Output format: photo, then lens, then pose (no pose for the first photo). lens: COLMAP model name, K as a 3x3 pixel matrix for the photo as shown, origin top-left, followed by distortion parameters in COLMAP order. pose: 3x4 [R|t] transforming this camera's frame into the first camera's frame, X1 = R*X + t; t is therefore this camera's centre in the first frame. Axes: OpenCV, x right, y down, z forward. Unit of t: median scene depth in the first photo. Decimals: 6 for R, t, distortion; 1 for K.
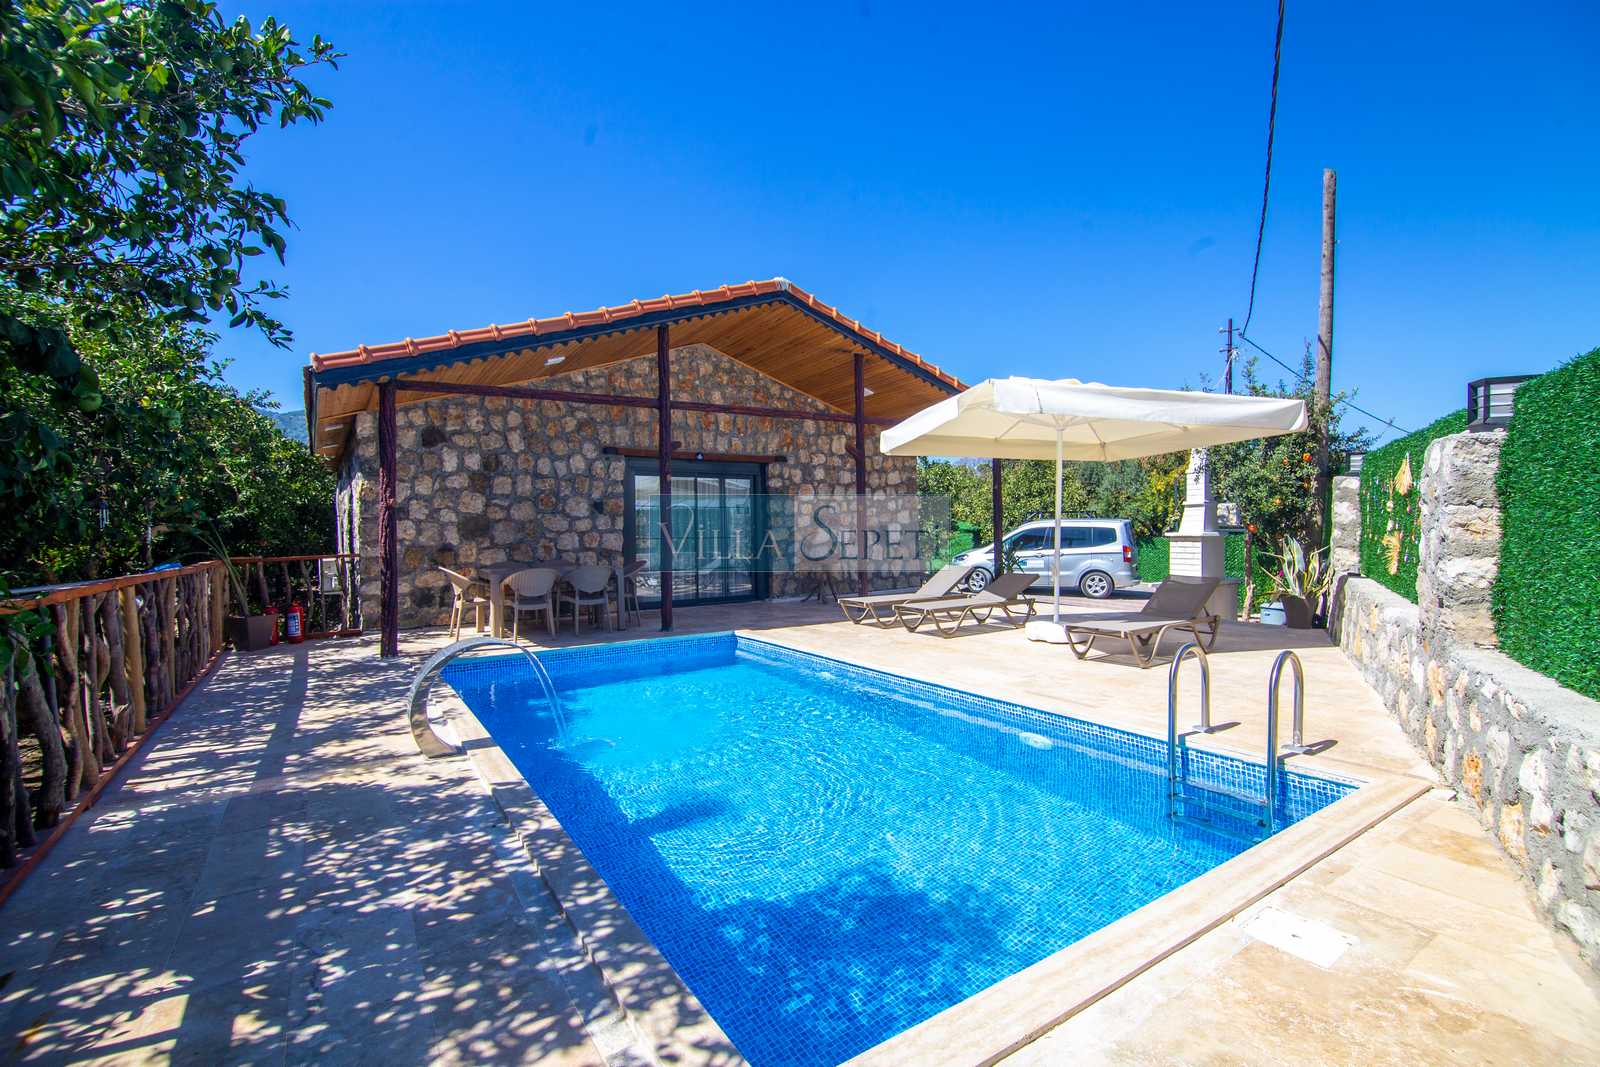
lens RADIAL K [[714.2, 0, 801.2], [0, 714.2, 527.1], [0, 0, 1]] dist [-0.002273, -0.011559]
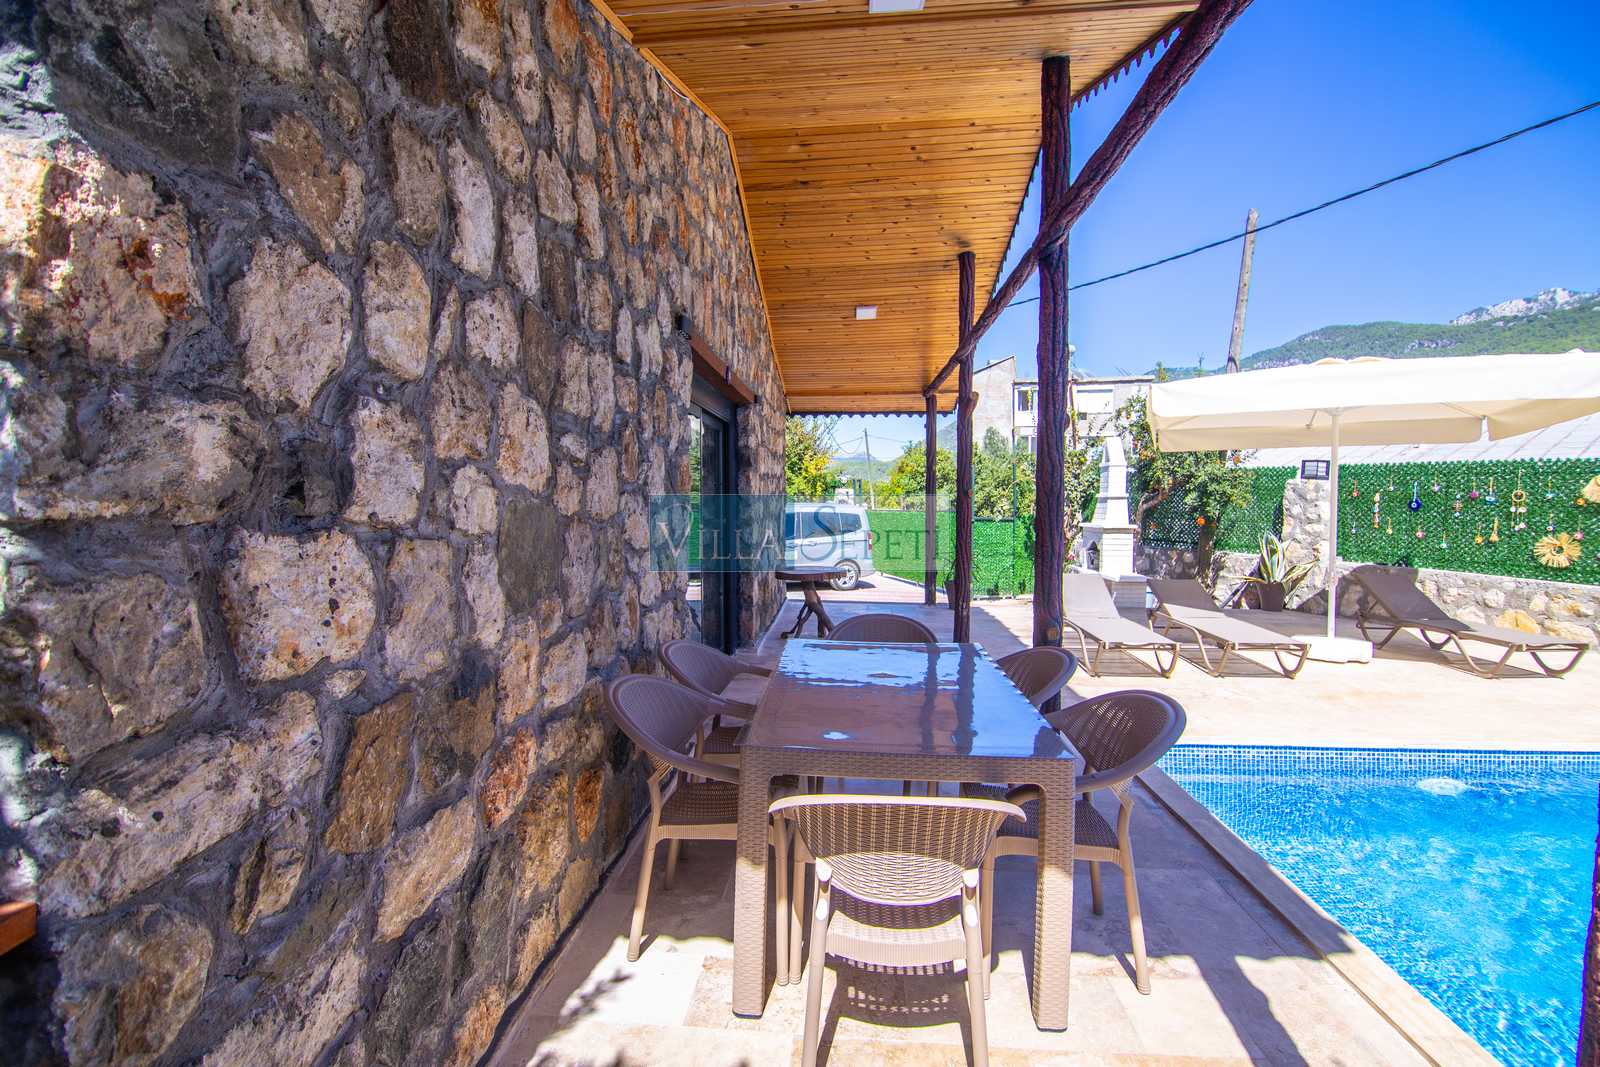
lens RADIAL K [[714.2, 0, 801.2], [0, 714.2, 527.1], [0, 0, 1]] dist [-0.002273, -0.011559]
pose [[0.612698, -0.017273, 0.790128, -1.279058], [-0.008940, 0.999546, 0.028784, -0.033240], [-0.790266, -0.024700, 0.612266, 1.752548]]
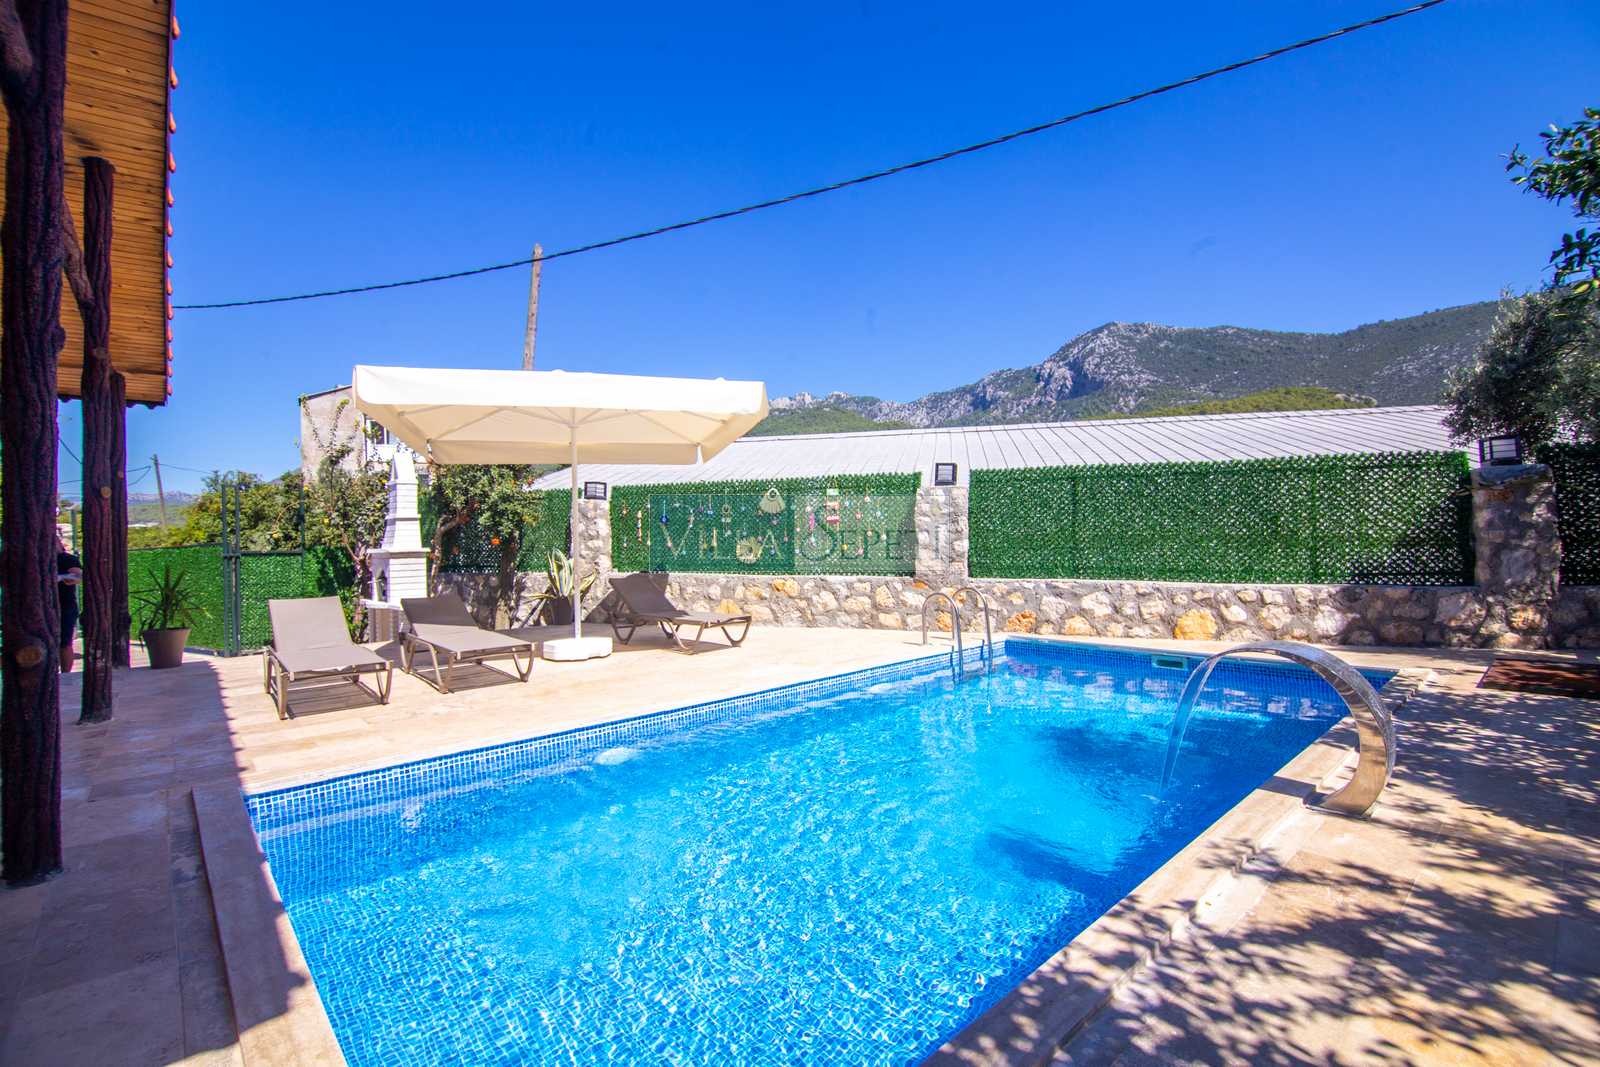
lens RADIAL K [[714.2, 0, 801.2], [0, 714.2, 527.1], [0, 0, 1]] dist [-0.002273, -0.011559]
pose [[-0.148663, 0.032104, 0.988367, -1.051697], [0.027778, 0.999214, -0.028279, 0.047290], [-0.988498, 0.023251, -0.149438, 1.523467]]
